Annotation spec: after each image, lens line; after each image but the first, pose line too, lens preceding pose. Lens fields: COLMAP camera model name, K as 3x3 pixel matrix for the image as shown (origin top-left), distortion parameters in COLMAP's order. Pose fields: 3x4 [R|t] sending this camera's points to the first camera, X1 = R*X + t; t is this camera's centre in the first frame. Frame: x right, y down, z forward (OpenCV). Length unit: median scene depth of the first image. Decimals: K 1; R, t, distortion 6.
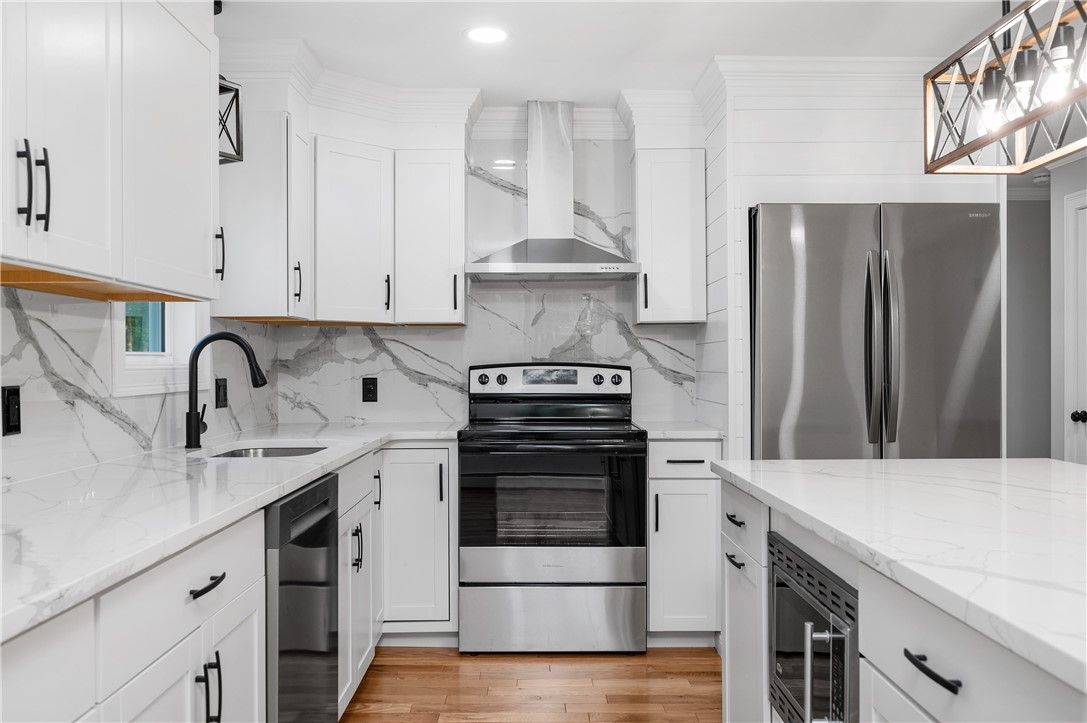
lens RADIAL K [[896.5, 0, 540.0], [0, 896.5, 359.7], [0, 0, 1]] dist [-0.005716, 0.004640]
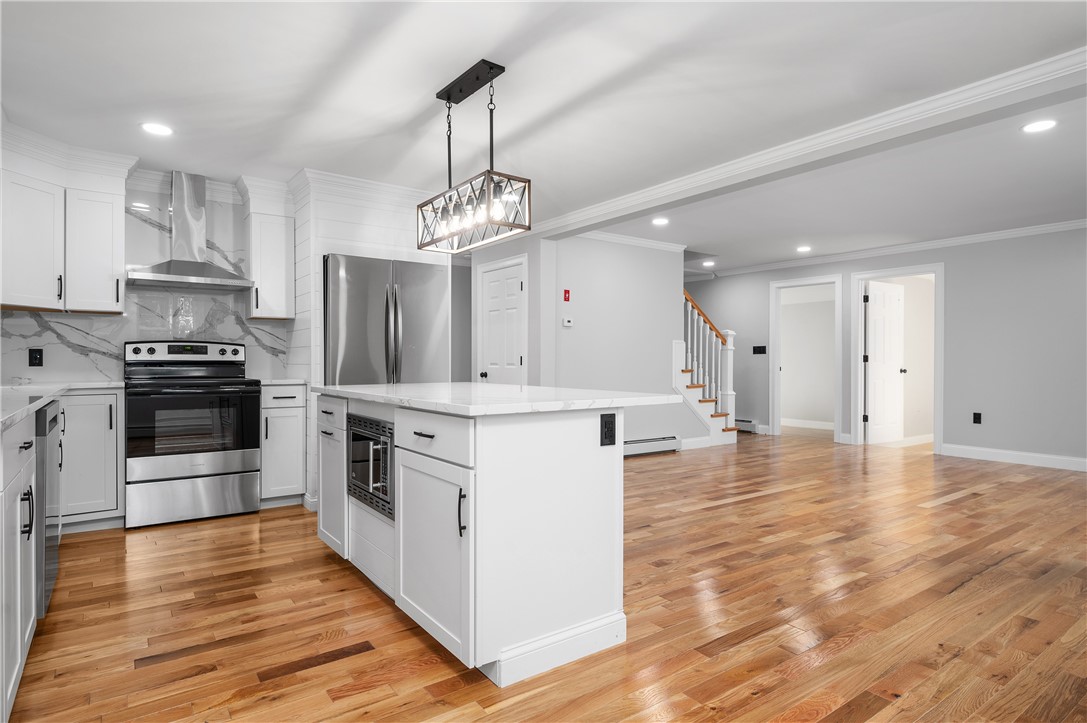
lens RADIAL K [[587.4, 0, 543.5], [0, 587.4, 361.5], [0, 0, 1]] dist [0.006972, -0.000747]
pose [[0.805784, -0.002107, 0.592205, -0.102927], [-0.000765, 0.999989, 0.004599, 0.036600], [-0.592209, -0.004159, 0.805774, -0.204683]]
